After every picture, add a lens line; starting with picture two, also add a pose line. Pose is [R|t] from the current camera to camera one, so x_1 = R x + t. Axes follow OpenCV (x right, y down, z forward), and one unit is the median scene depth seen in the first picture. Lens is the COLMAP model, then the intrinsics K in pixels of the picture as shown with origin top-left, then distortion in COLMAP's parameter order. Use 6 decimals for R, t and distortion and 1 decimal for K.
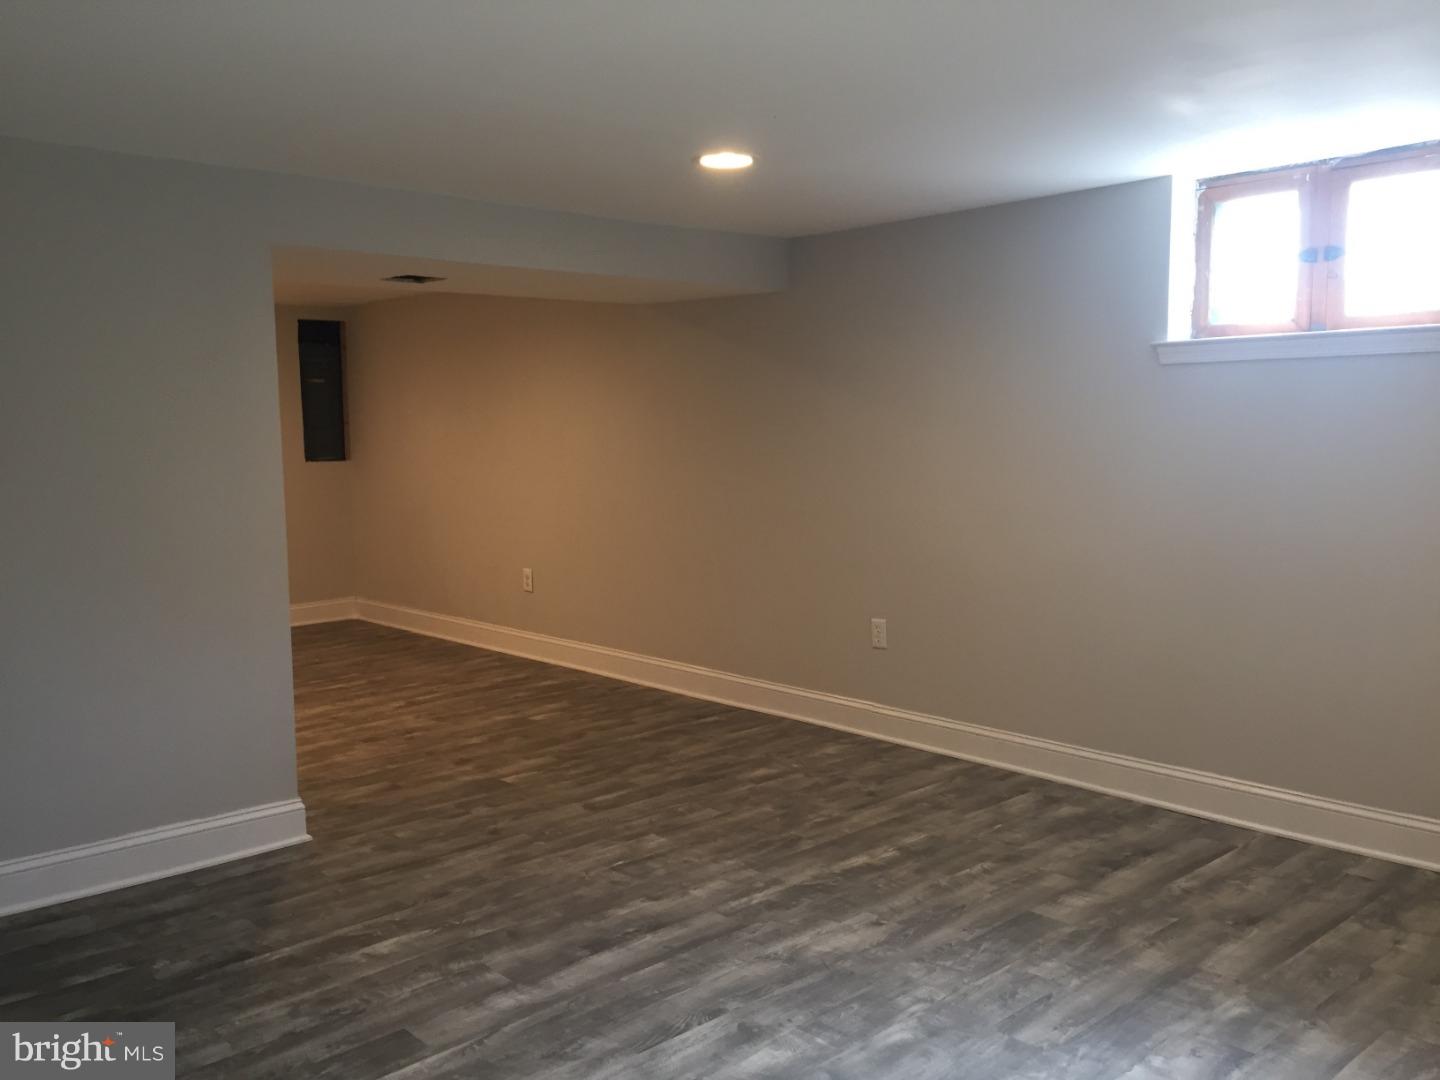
lens RADIAL K [[1236.4, 0, 721.6], [0, 1236.4, 541.2], [0, 0, 1]] dist [0.061102, -0.058680]
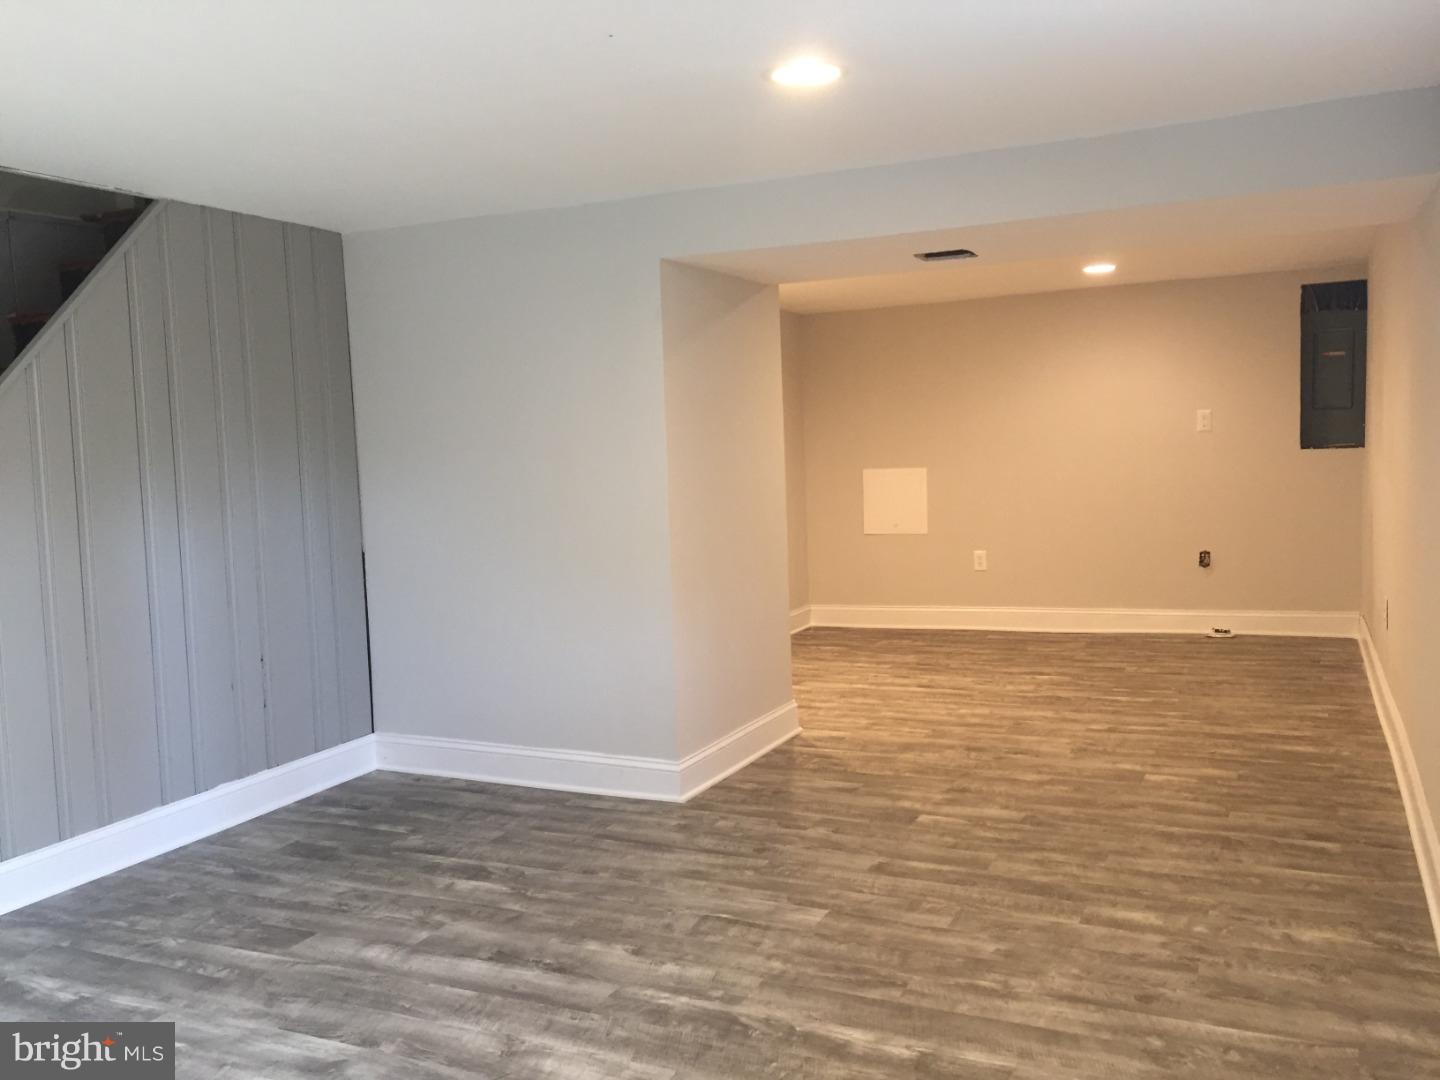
lens RADIAL K [[1236.4, 0, 720.5], [0, 1236.4, 534.7], [0, 0, 1]] dist [0.061102, -0.058680]
pose [[0.371550, 0.071498, -0.925656, 0.687993], [-0.060053, 0.996793, 0.052888, -0.054680], [0.926469, 0.035938, 0.374652, 0.633919]]
